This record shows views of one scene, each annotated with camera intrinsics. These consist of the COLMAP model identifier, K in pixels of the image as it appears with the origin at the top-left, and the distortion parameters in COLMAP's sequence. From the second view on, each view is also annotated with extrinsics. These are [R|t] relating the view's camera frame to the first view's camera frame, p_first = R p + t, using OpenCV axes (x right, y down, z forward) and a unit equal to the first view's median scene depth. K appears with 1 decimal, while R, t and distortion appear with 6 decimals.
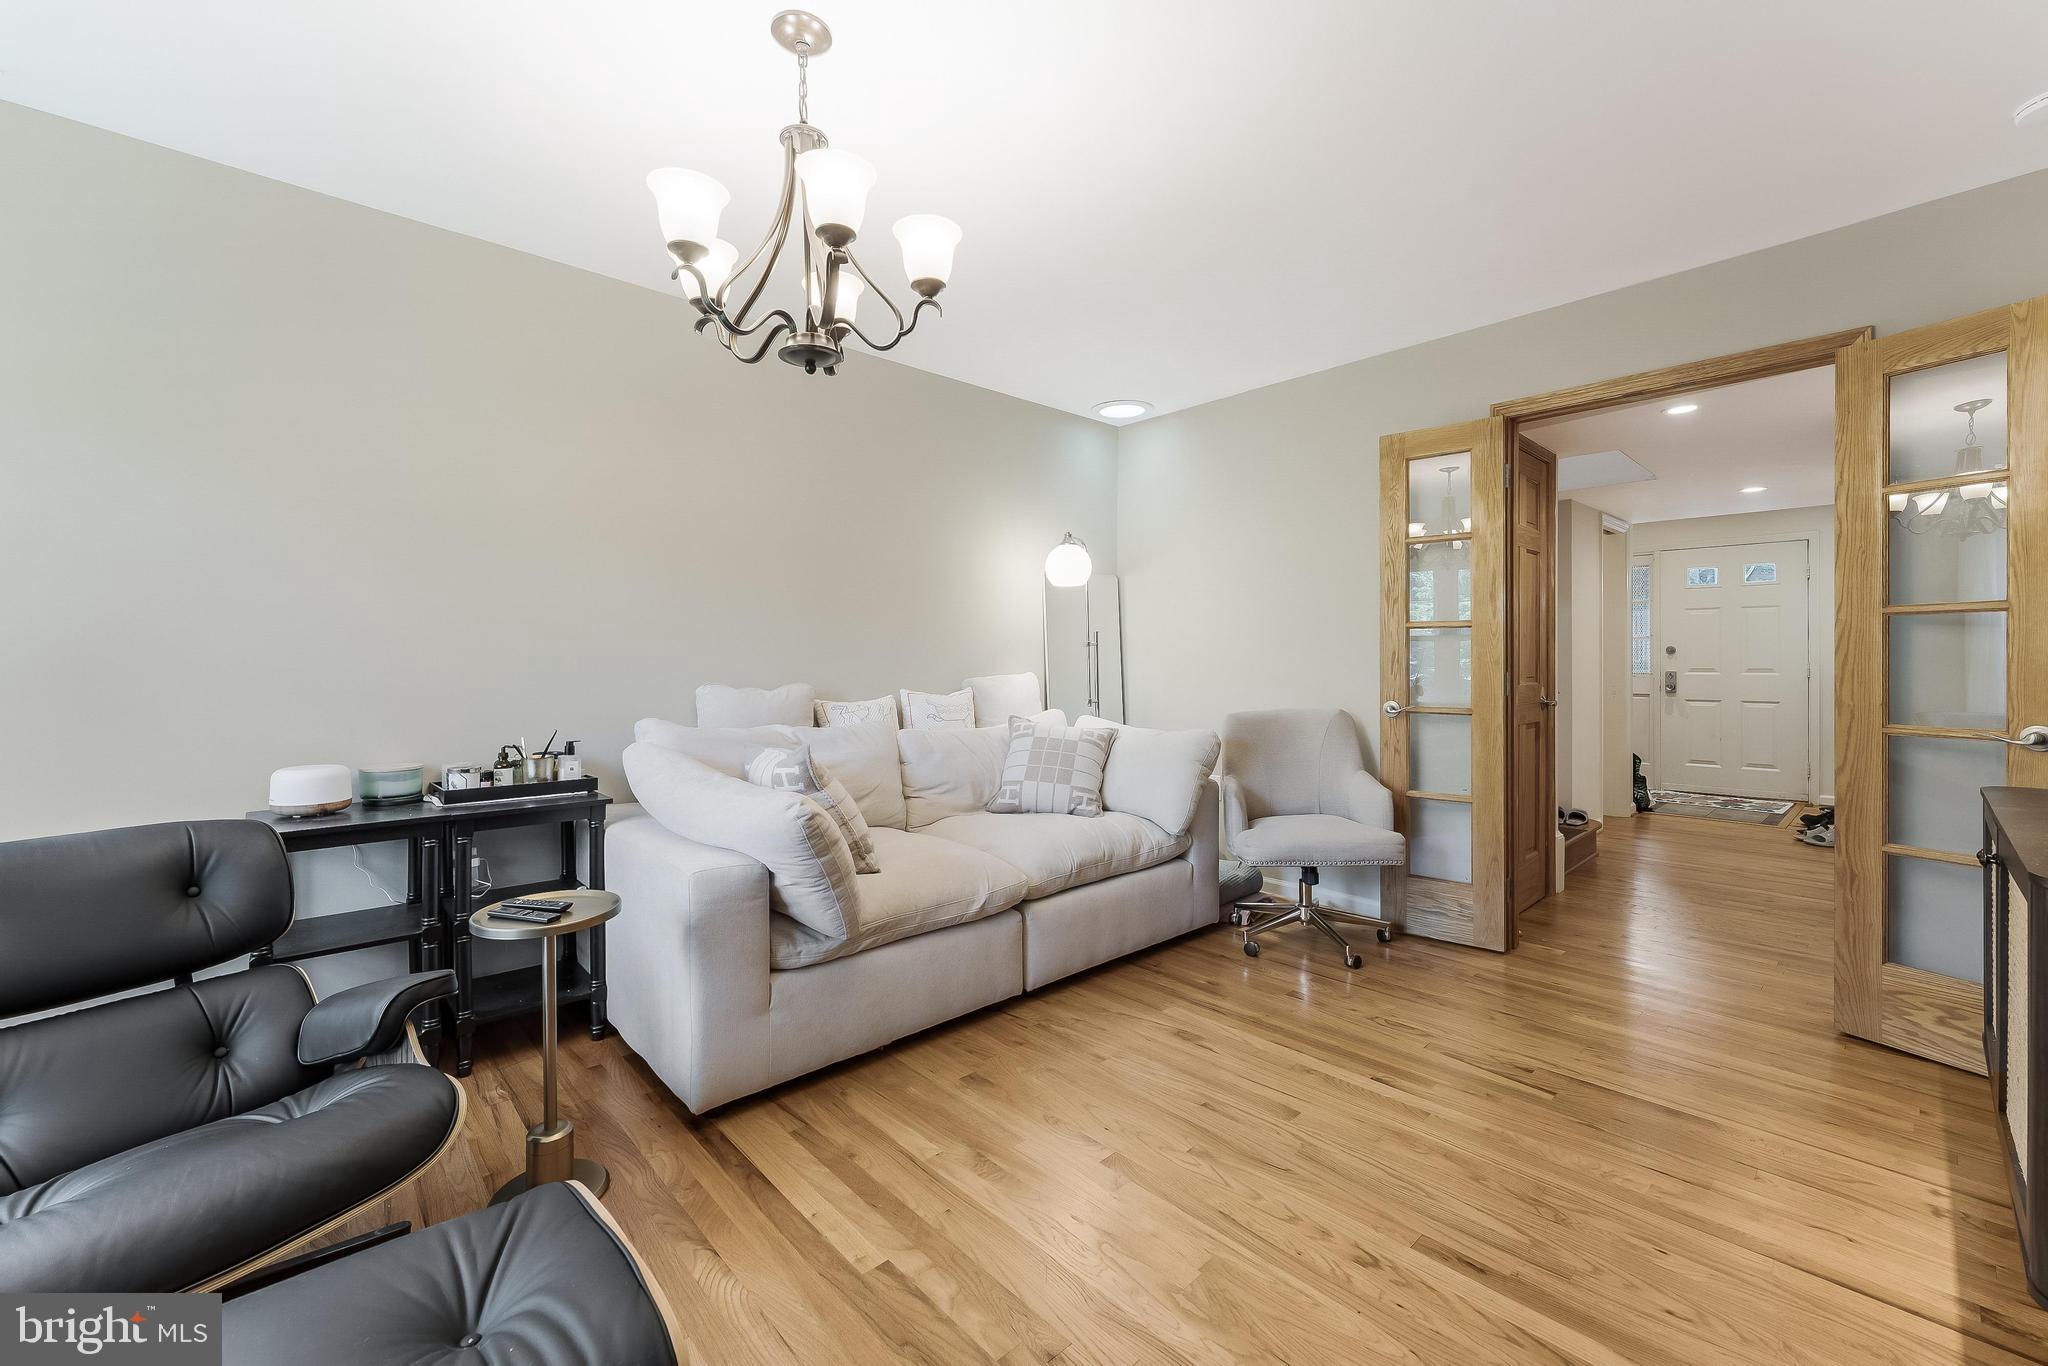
lens RADIAL K [[833.7, 0, 1035.5], [0, 833.7, 667.4], [0, 0, 1]] dist [0.001032, -0.000765]
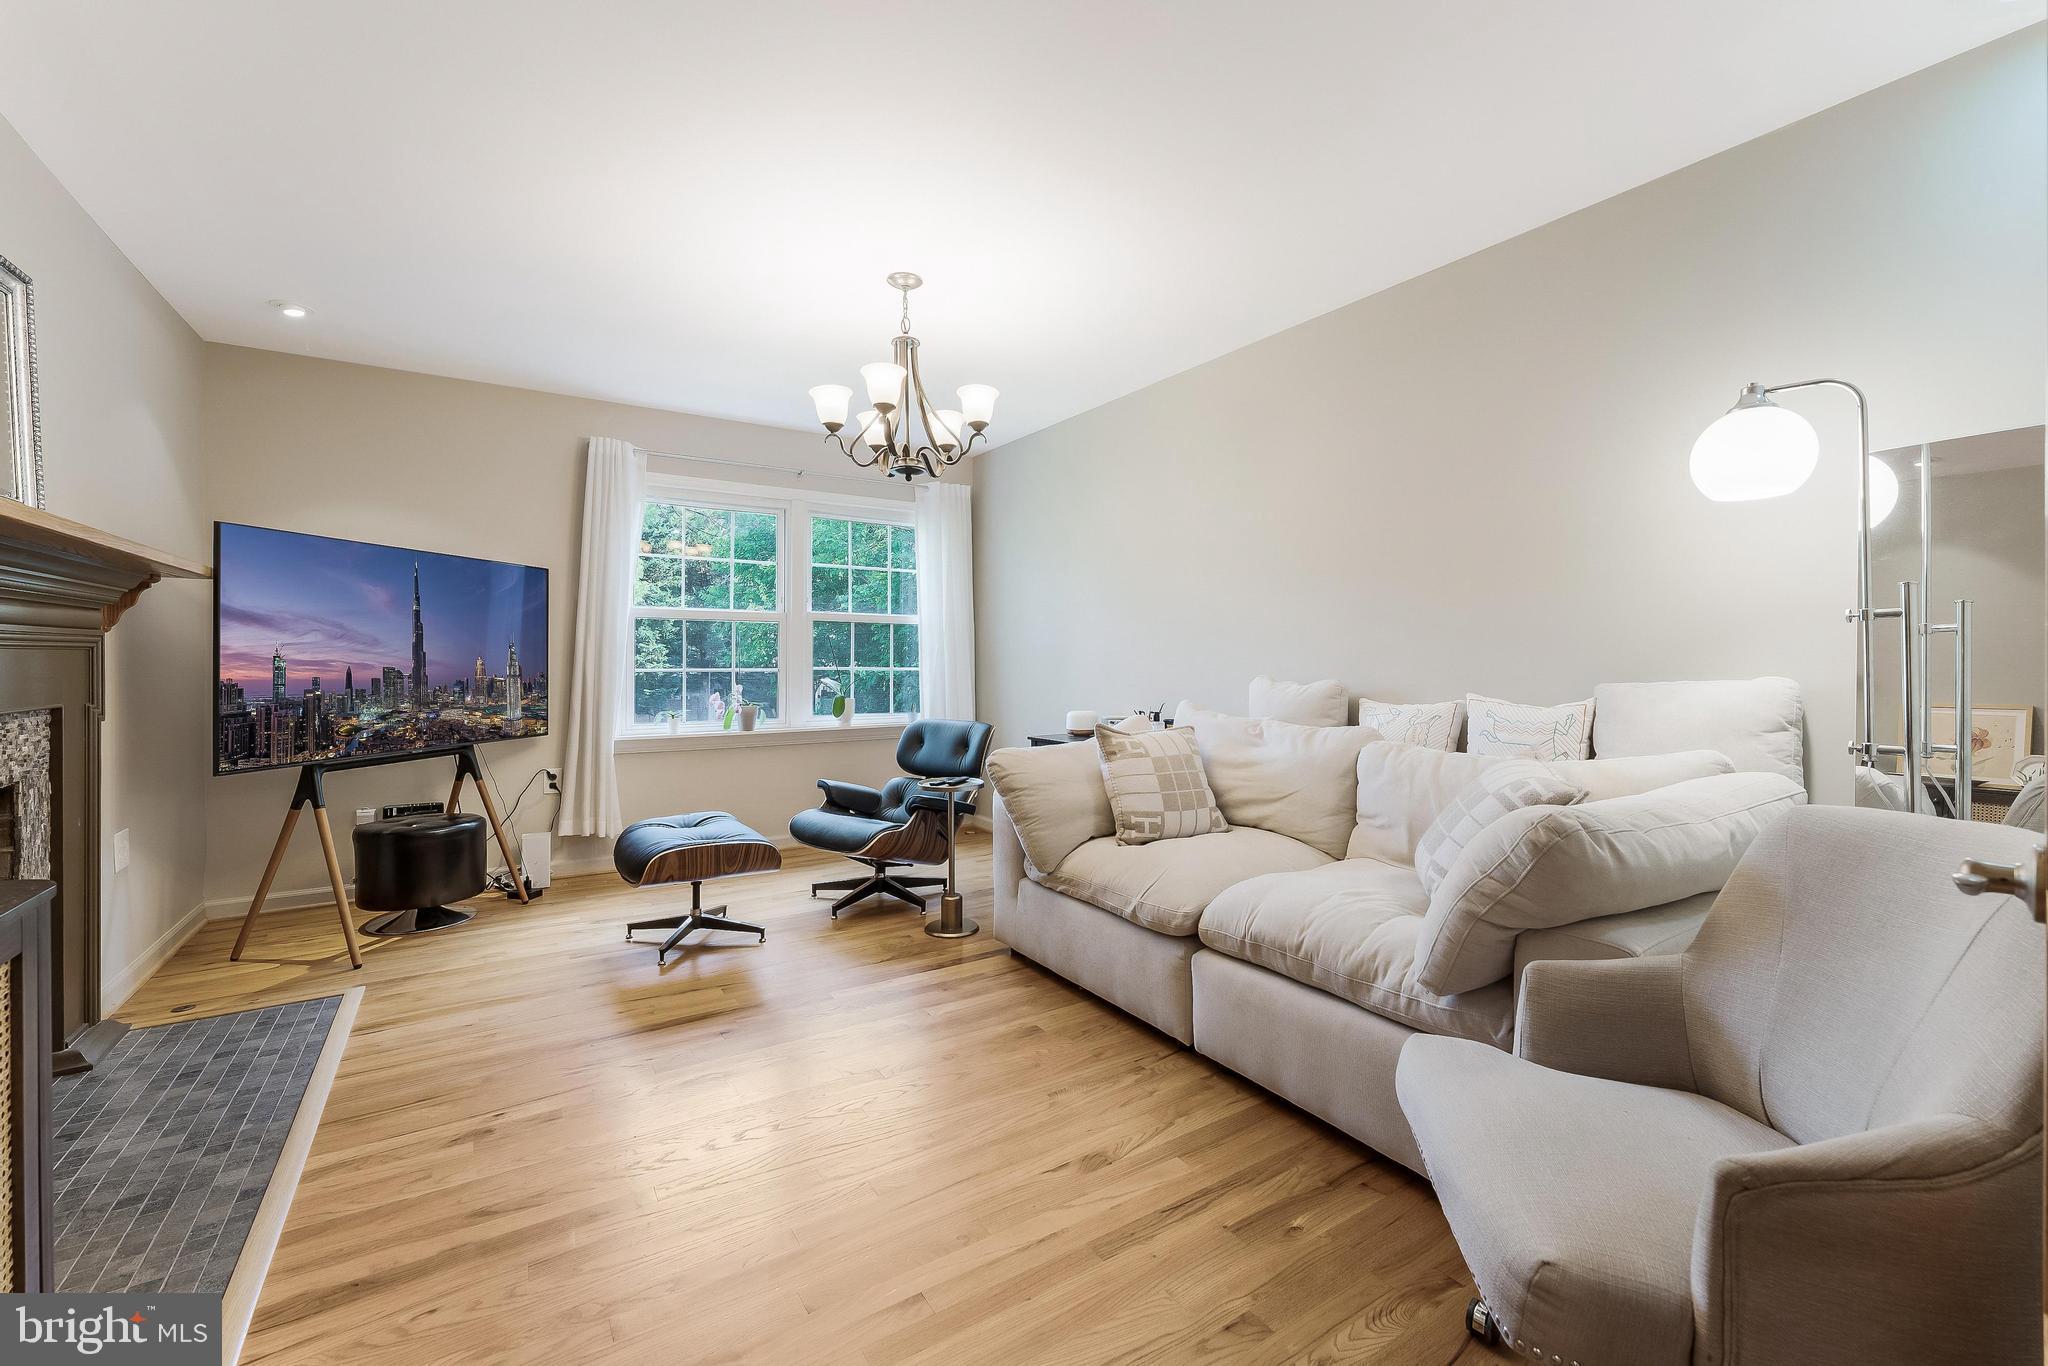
lens RADIAL K [[833.7, 0, 1034.3], [0, 833.7, 670.9], [0, 0, 1]] dist [0.001032, -0.000765]
pose [[-0.177665, 0.015389, -0.983971, 0.855452], [-0.004803, 0.999852, 0.016505, -0.006209], [0.984079, 0.007658, -0.177564, 1.003593]]
